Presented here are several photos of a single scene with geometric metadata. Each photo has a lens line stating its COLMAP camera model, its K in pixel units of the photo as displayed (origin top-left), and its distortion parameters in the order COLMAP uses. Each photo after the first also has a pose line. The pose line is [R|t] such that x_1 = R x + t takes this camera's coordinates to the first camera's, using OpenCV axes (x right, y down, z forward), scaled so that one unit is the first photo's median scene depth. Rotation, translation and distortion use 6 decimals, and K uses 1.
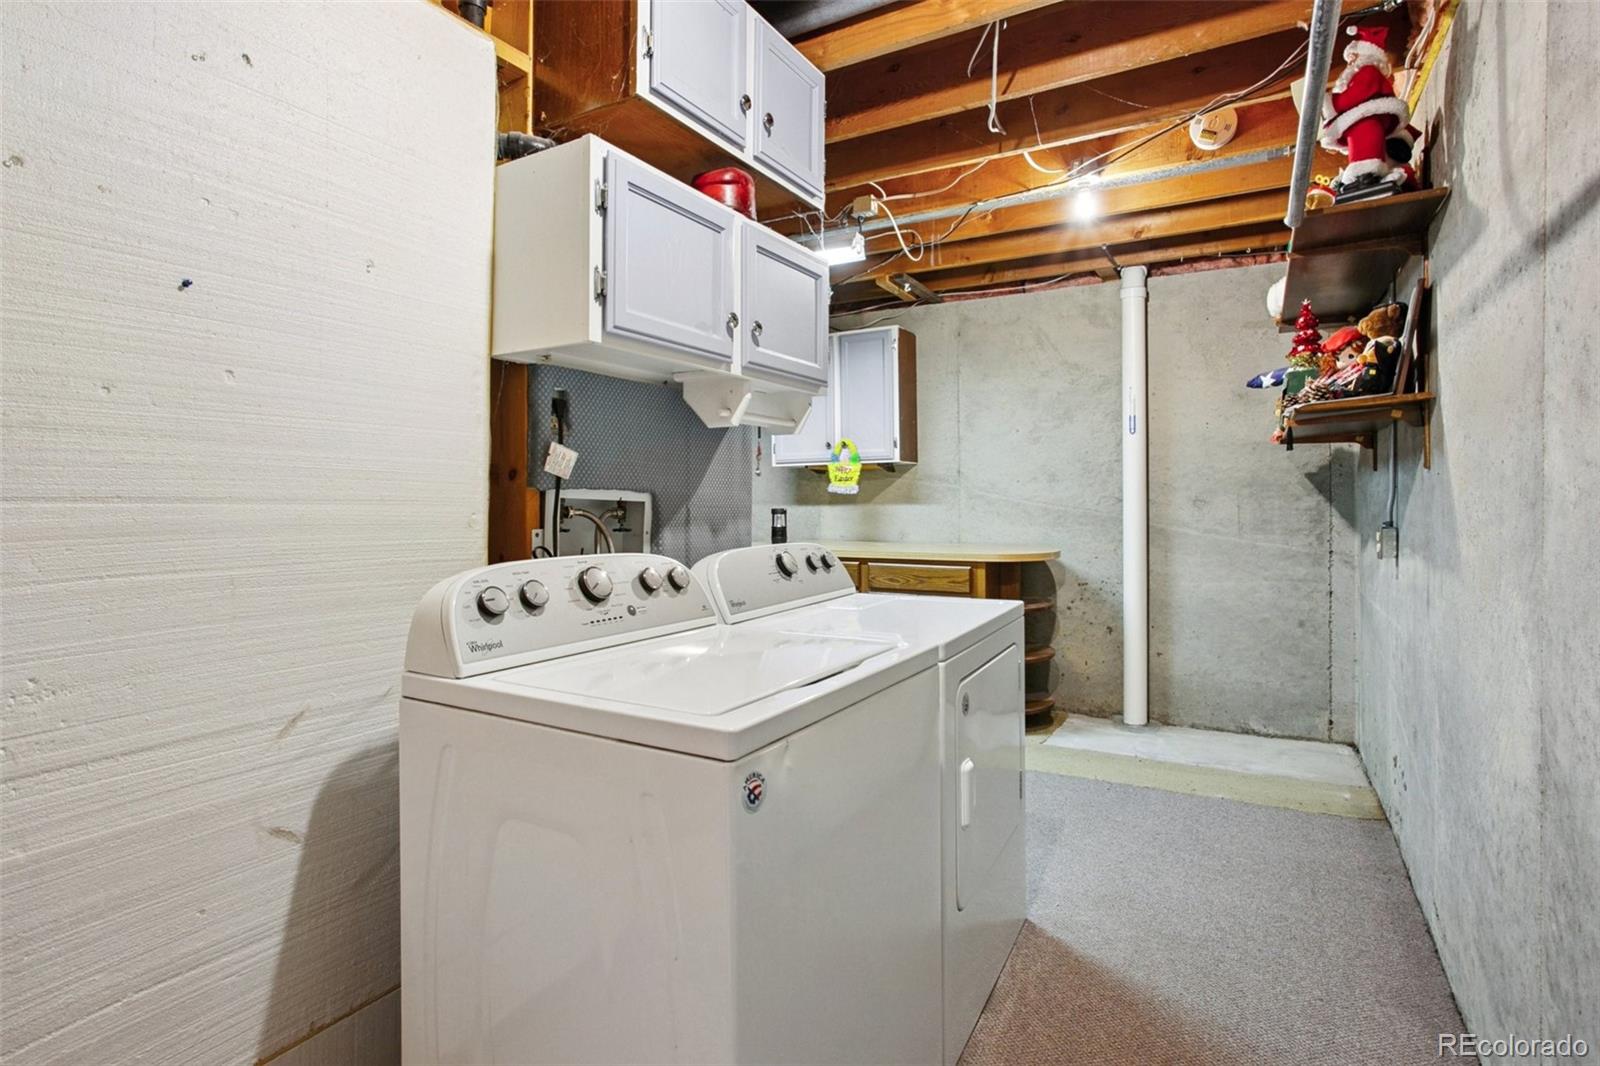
lens RADIAL K [[818.5, 0, 800.3], [0, 818.5, 515.8], [0, 0, 1]] dist [0.005947, 0.002245]
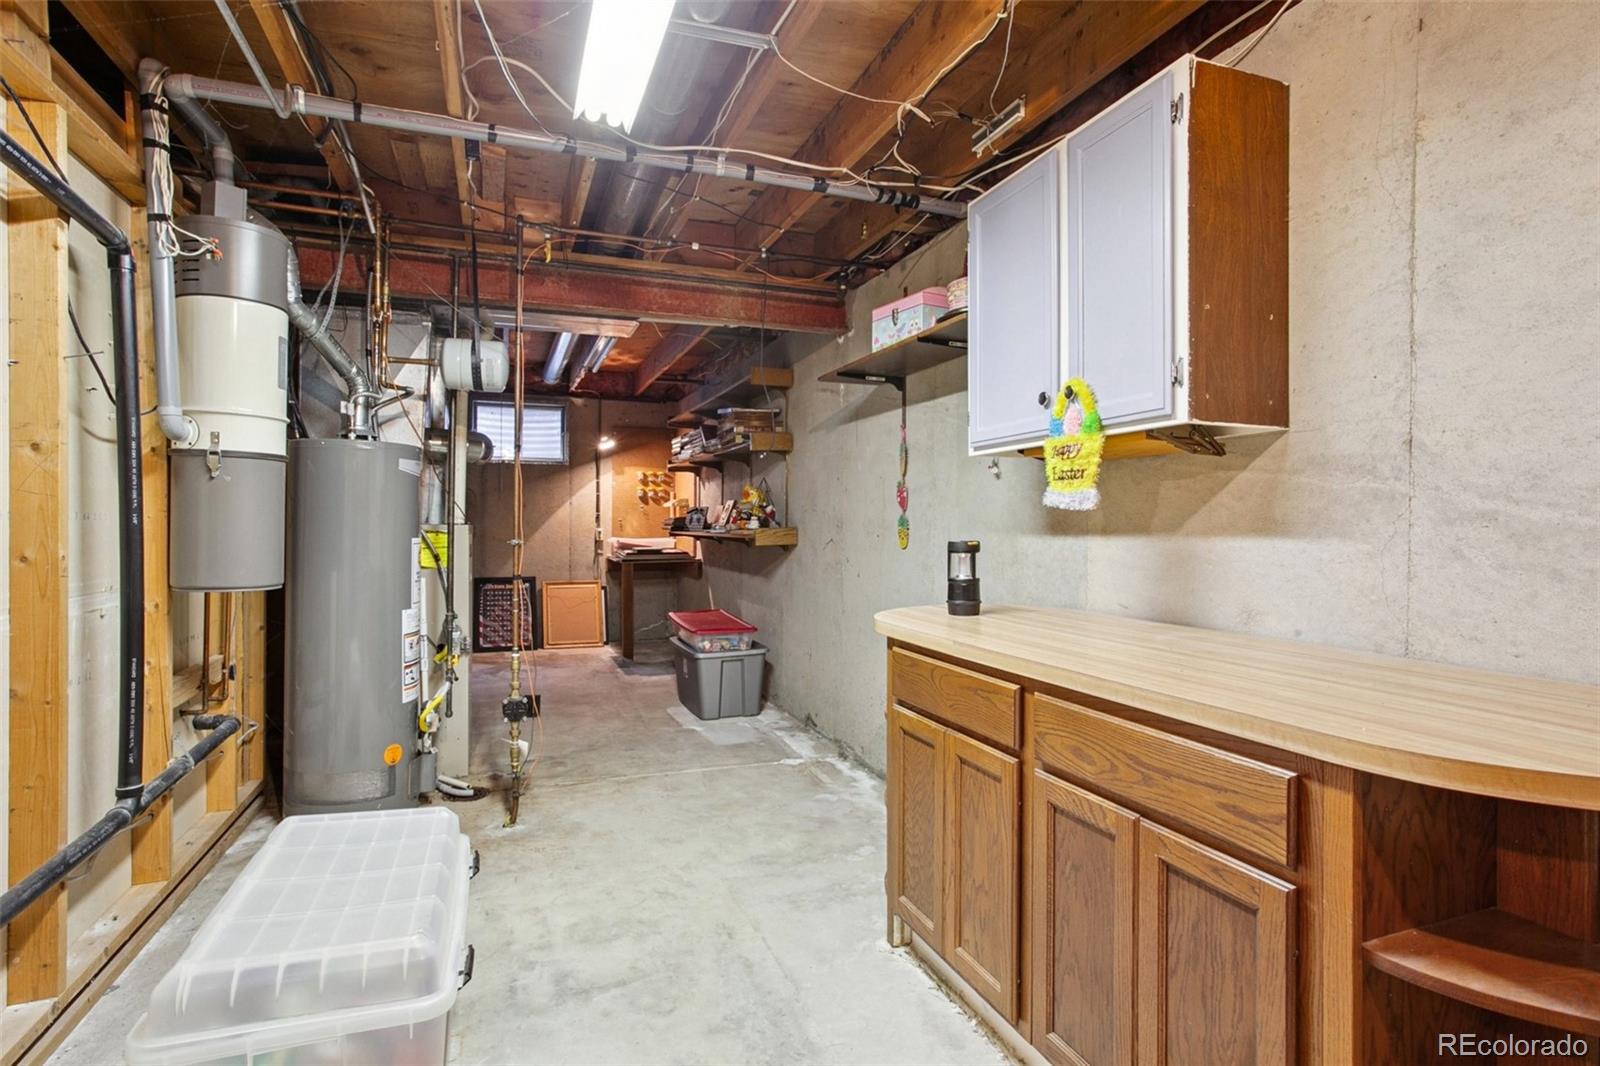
lens RADIAL K [[818.5, 0, 803.2], [0, 818.5, 538.5], [0, 0, 1]] dist [0.005947, 0.002245]
pose [[0.773473, 0.018147, -0.633570, 0.213726], [-0.023003, 0.999735, 0.000553, -0.009213], [0.633412, 0.014146, 0.773685, 0.583147]]
